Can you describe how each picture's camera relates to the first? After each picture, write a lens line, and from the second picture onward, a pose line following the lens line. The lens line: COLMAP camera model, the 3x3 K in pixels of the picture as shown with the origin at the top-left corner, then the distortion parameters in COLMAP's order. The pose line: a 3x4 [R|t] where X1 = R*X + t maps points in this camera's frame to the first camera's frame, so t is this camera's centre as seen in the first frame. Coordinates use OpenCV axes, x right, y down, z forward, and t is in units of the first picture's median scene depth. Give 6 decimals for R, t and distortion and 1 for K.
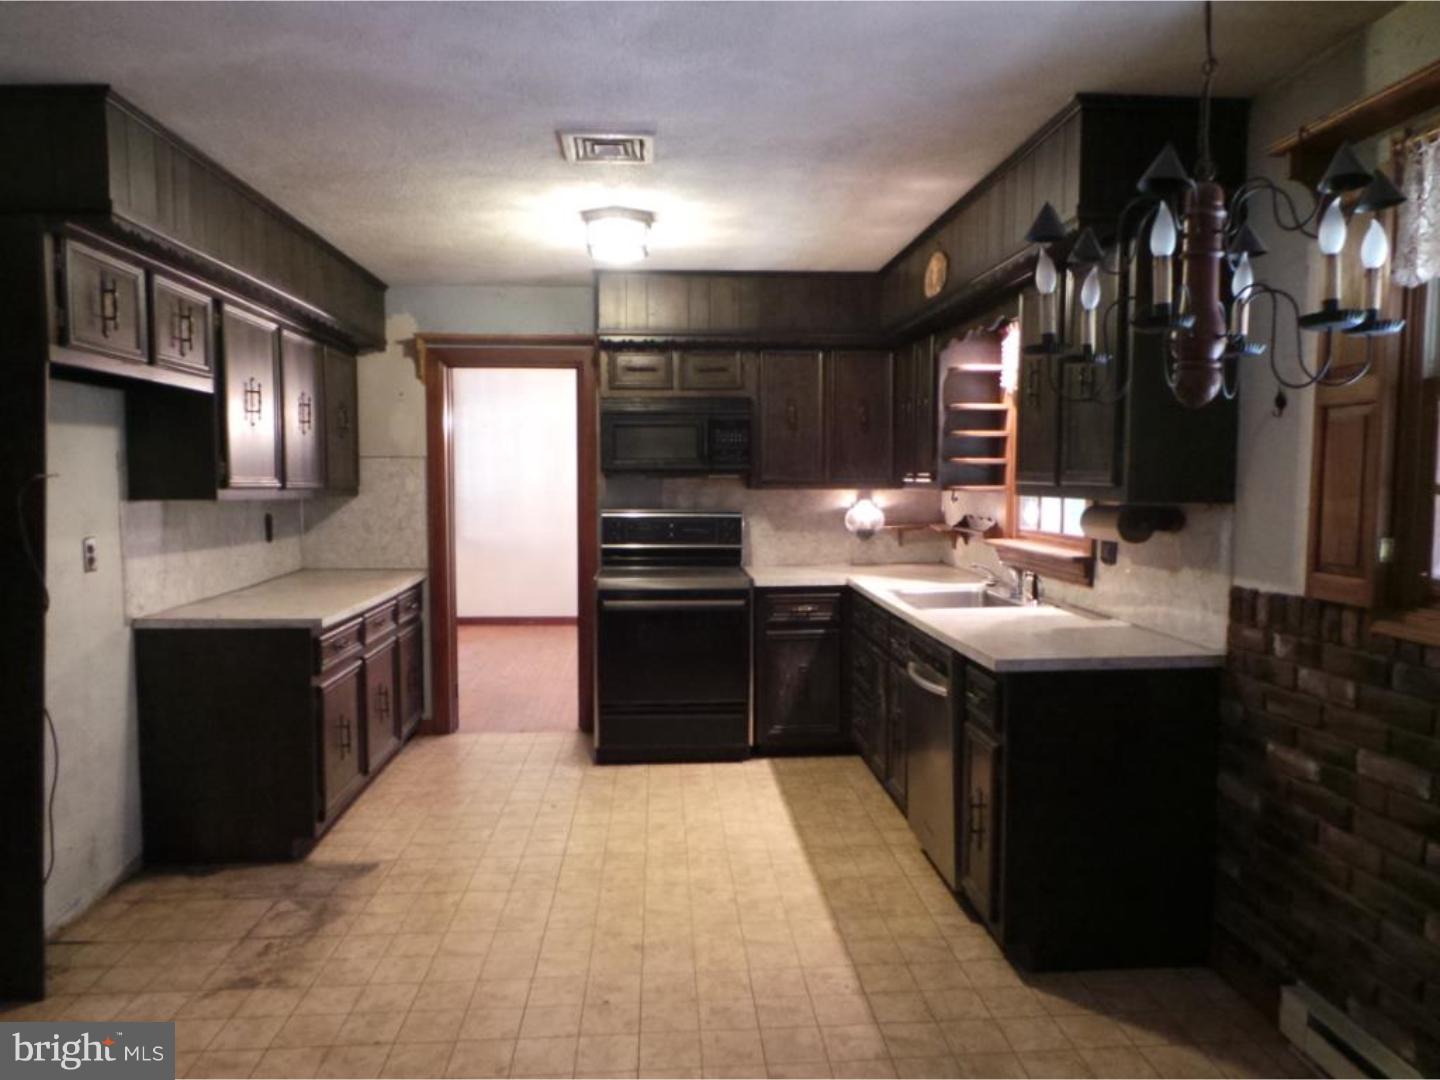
lens RADIAL K [[983.6, 0, 720.0], [0, 983.6, 540.0], [0, 0, 1]] dist [0.006158, 0.001459]
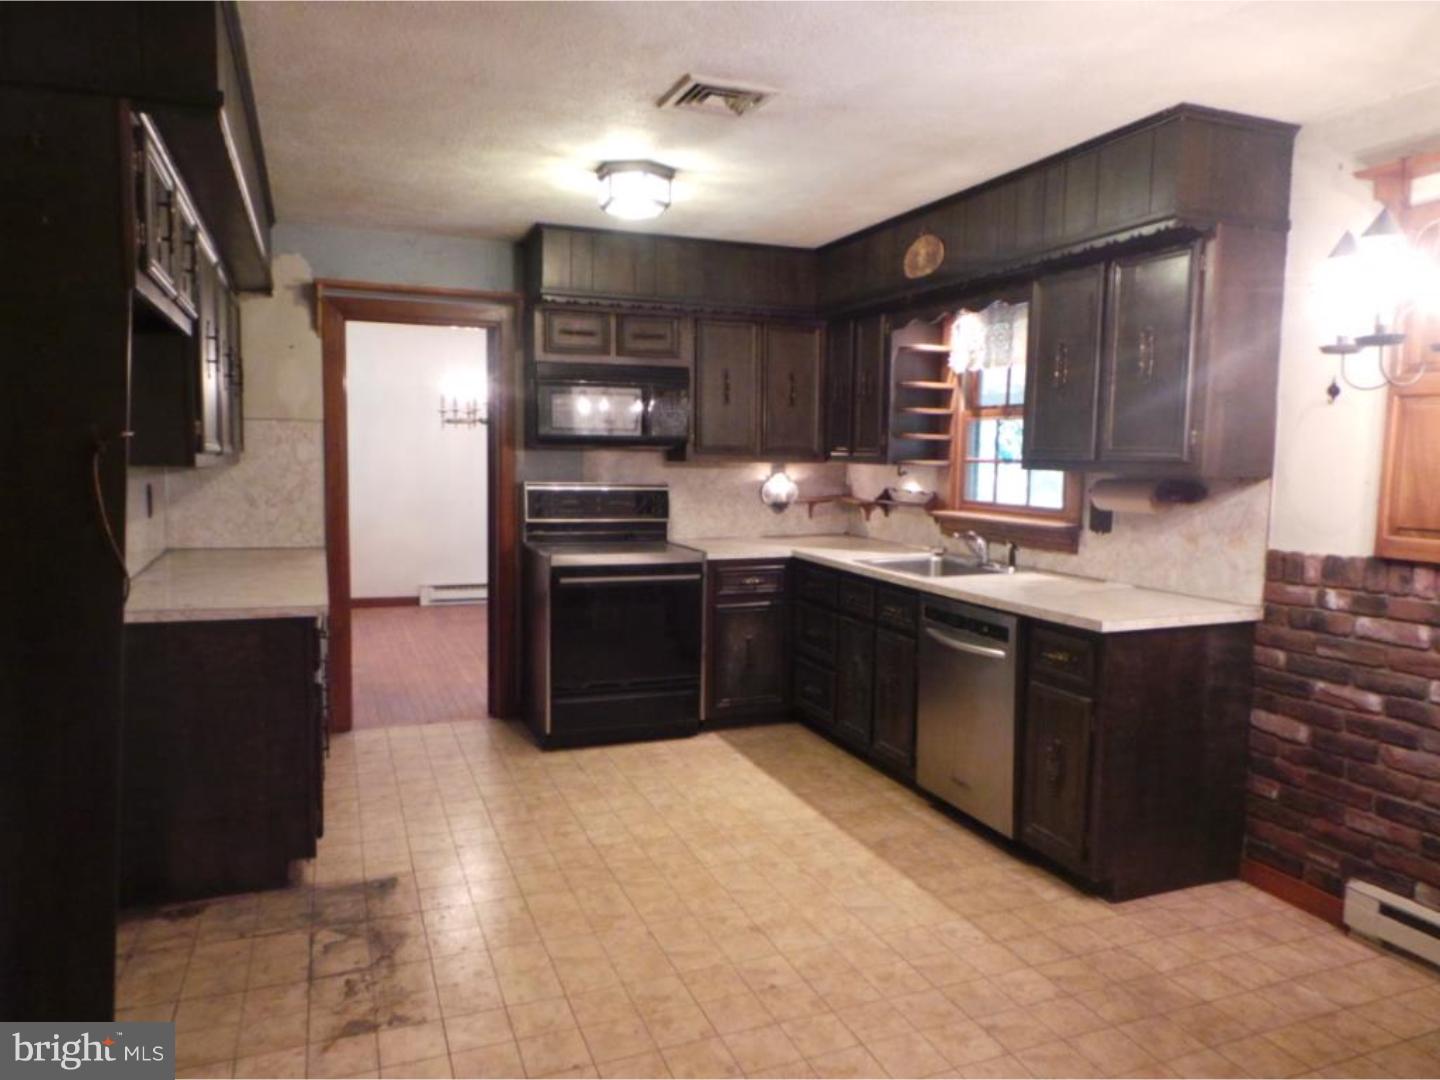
lens RADIAL K [[984.5, 0, 720.0], [0, 984.5, 540.0], [0, 0, 1]] dist [-0.004423, 0.005260]
pose [[0.953029, -0.012320, 0.302628, -0.283171], [0.004443, 0.999633, 0.026705, 0.001118], [-0.302846, -0.024107, 0.952735, 0.061966]]
